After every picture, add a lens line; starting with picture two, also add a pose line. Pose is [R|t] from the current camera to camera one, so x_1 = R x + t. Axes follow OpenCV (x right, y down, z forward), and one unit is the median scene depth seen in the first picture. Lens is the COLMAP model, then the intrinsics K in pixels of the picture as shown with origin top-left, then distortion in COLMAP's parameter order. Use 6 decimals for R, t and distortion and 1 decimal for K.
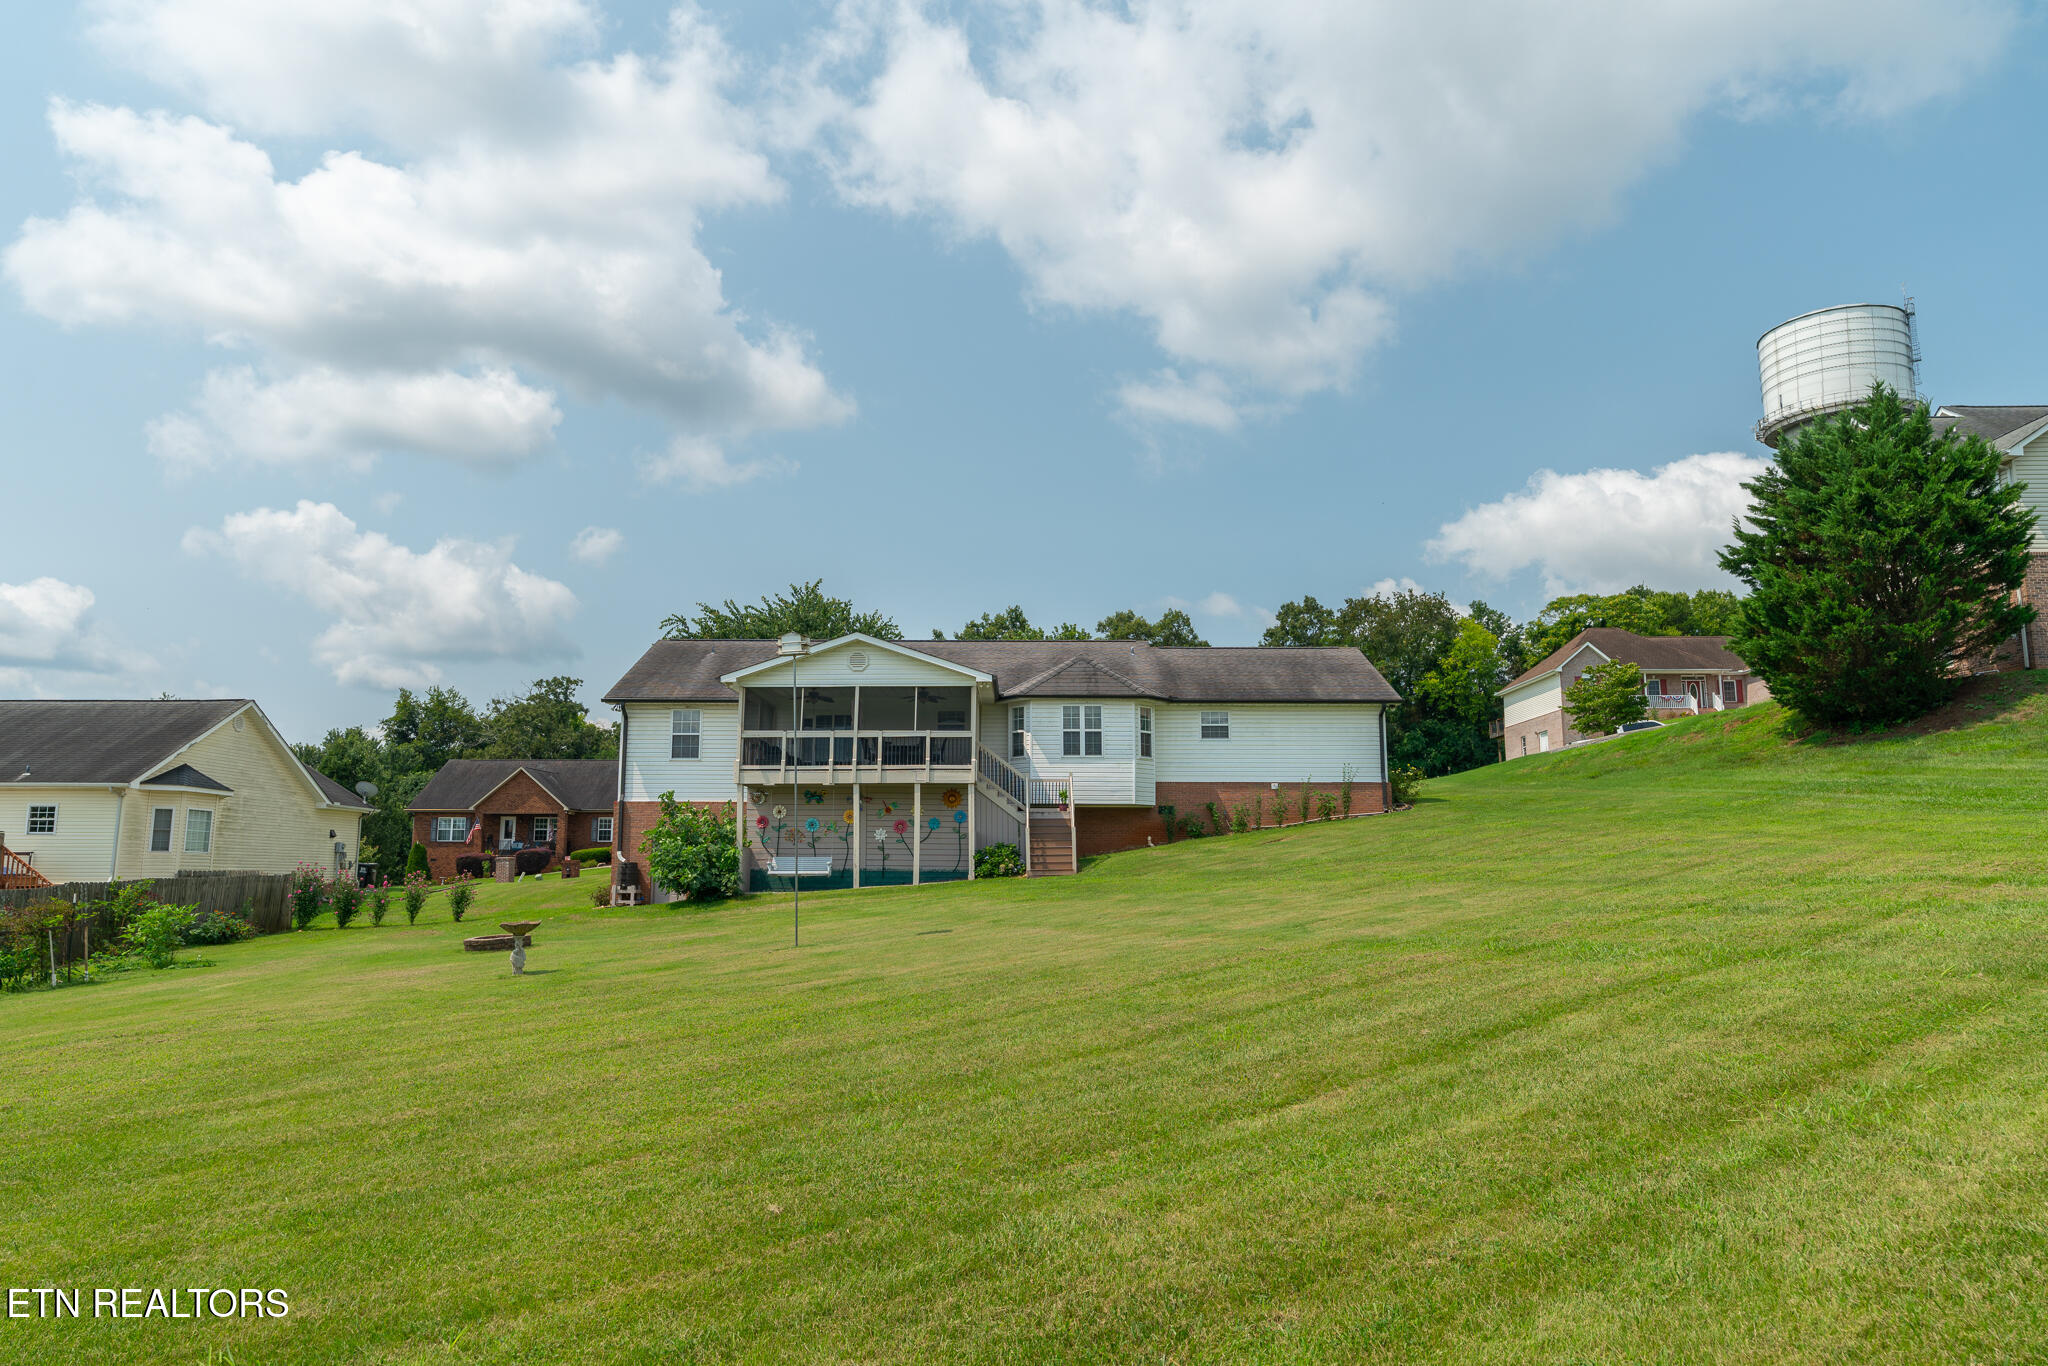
lens RADIAL K [[1299.9, 0, 1022.5], [0, 1299.9, 674.0], [0, 0, 1]] dist [0.001759, -0.000495]
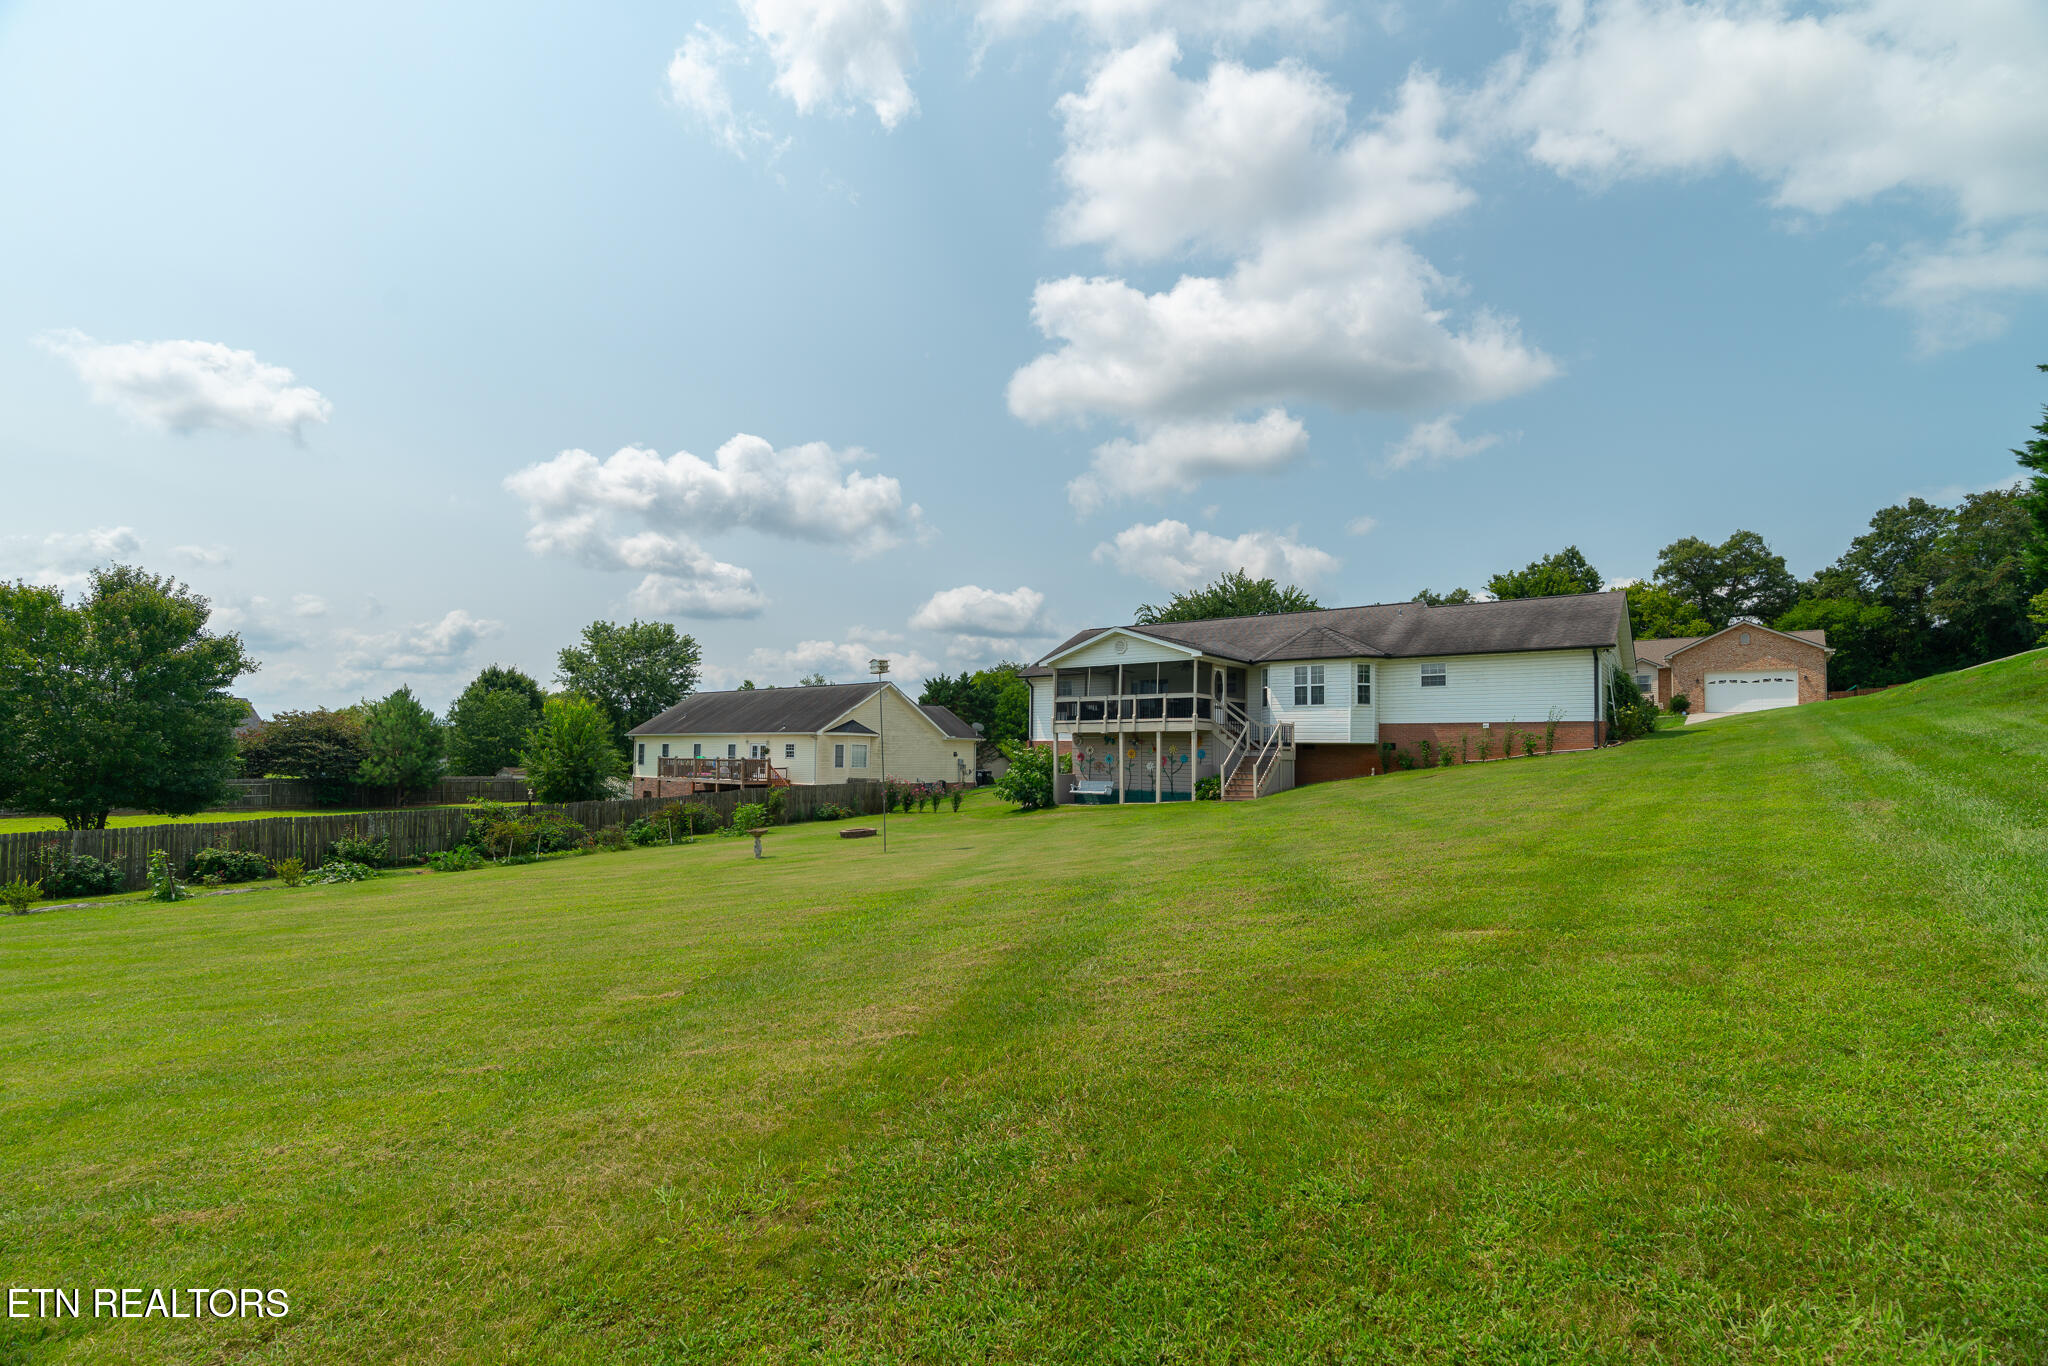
lens RADIAL K [[936.8, 0, 1042.7], [0, 936.8, 770.6], [0, 0, 1]] dist [-0.009301, 0.006731]
pose [[0.806379, 0.016093, -0.591181, 0.378215], [0.080329, 0.987385, 0.136449, -0.020146], [0.585919, -0.157519, 0.794913, 0.103924]]
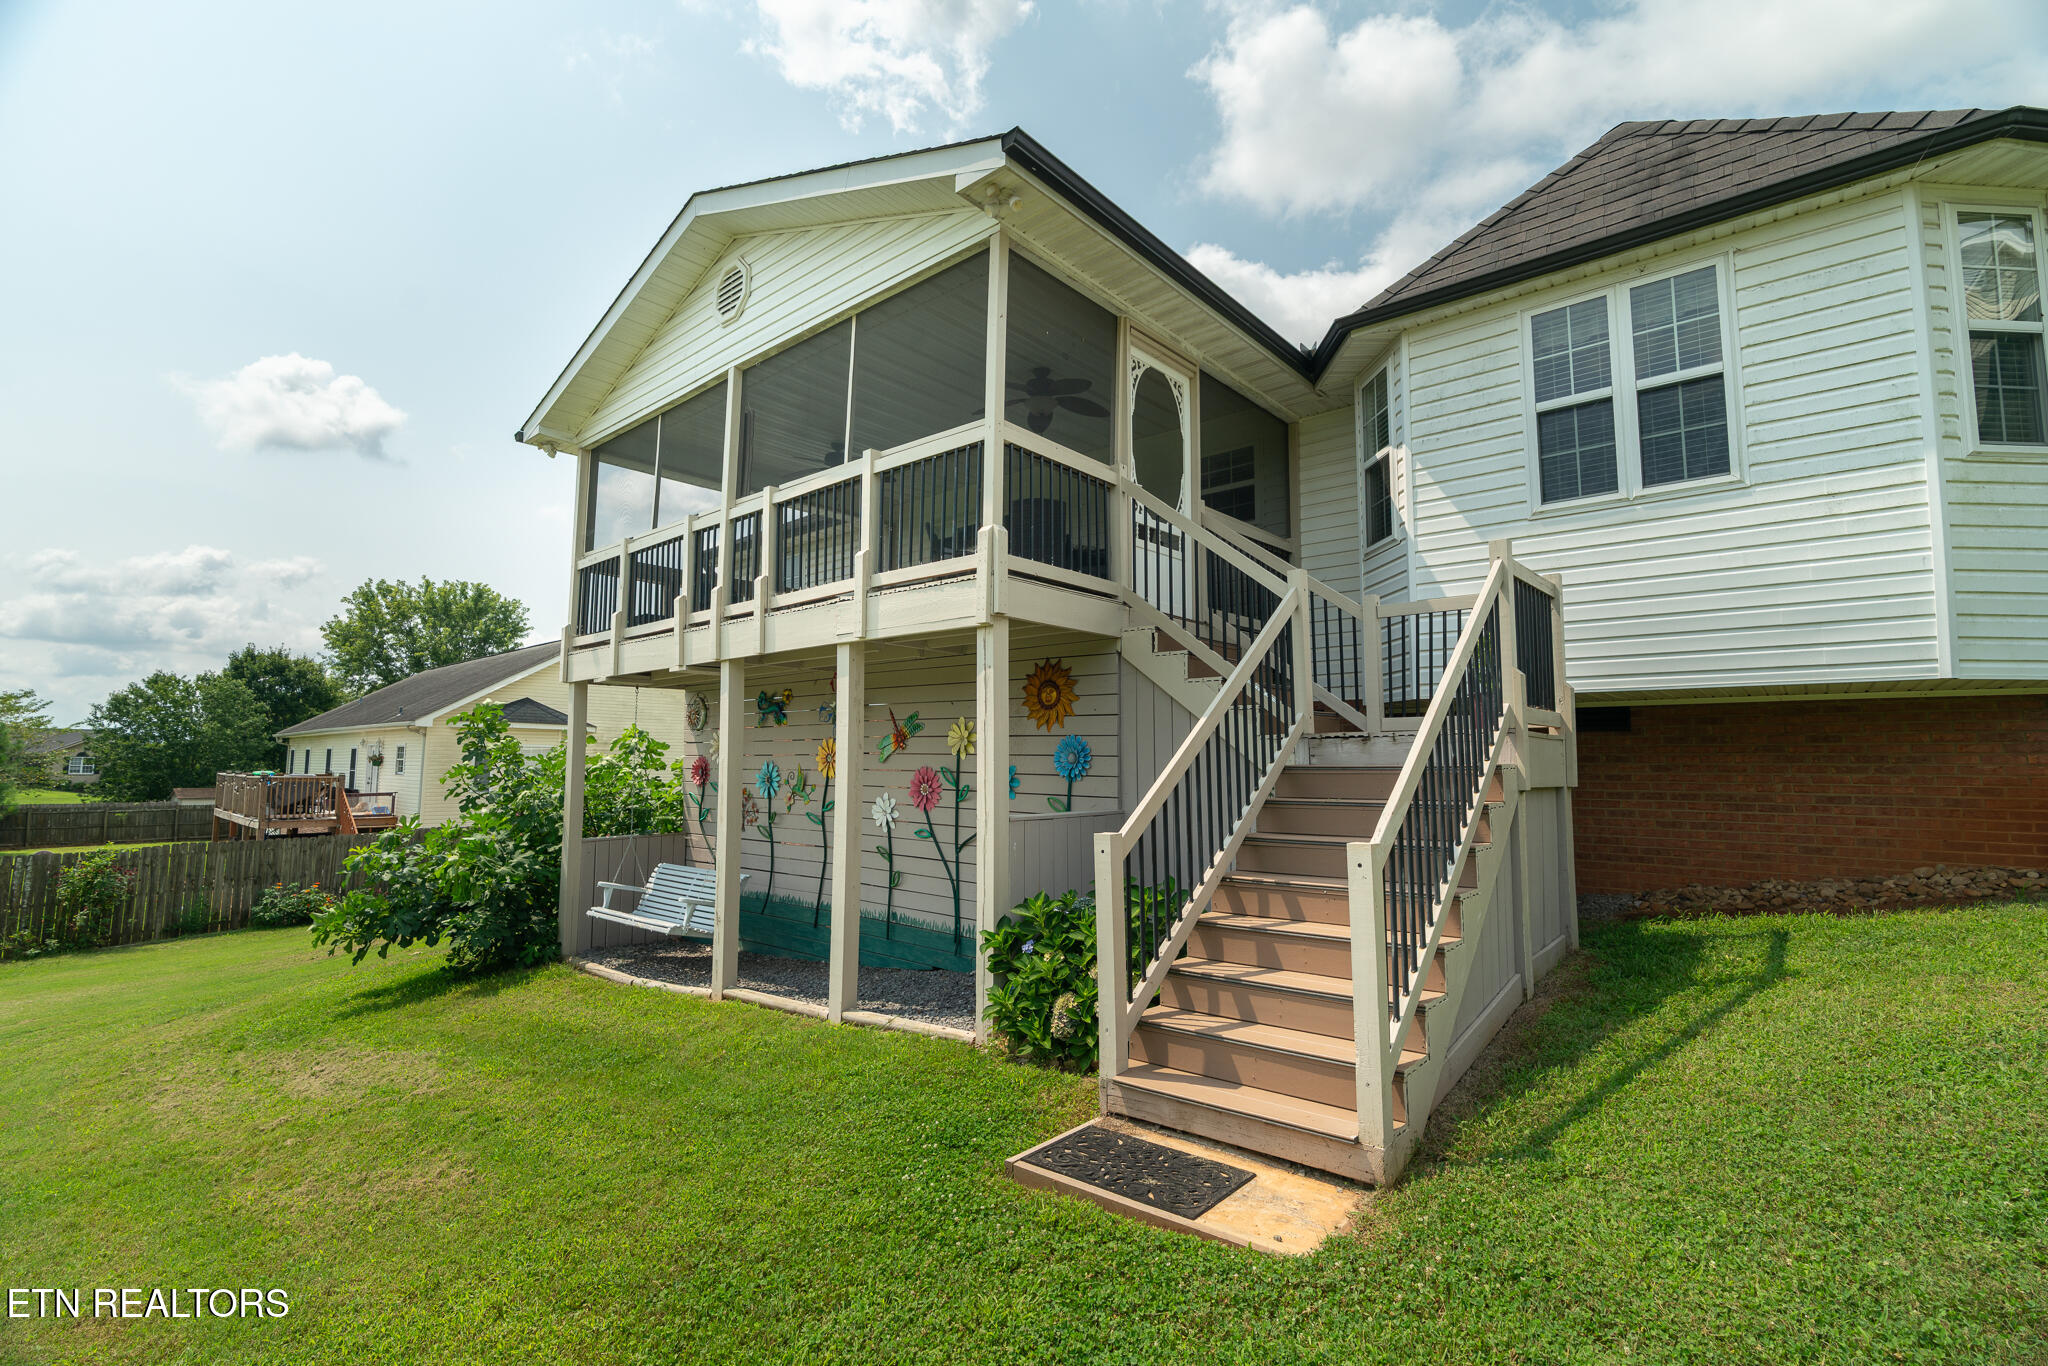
lens RADIAL K [[936.8, 0, 1023.4], [0, 936.8, 681.5], [0, 0, 1]] dist [-0.009301, 0.006731]
pose [[0.746518, -0.057962, -0.662836, 0.074226], [0.096158, 0.995139, 0.021277, 0.082800], [0.658380, -0.079621, 0.748462, 0.790508]]
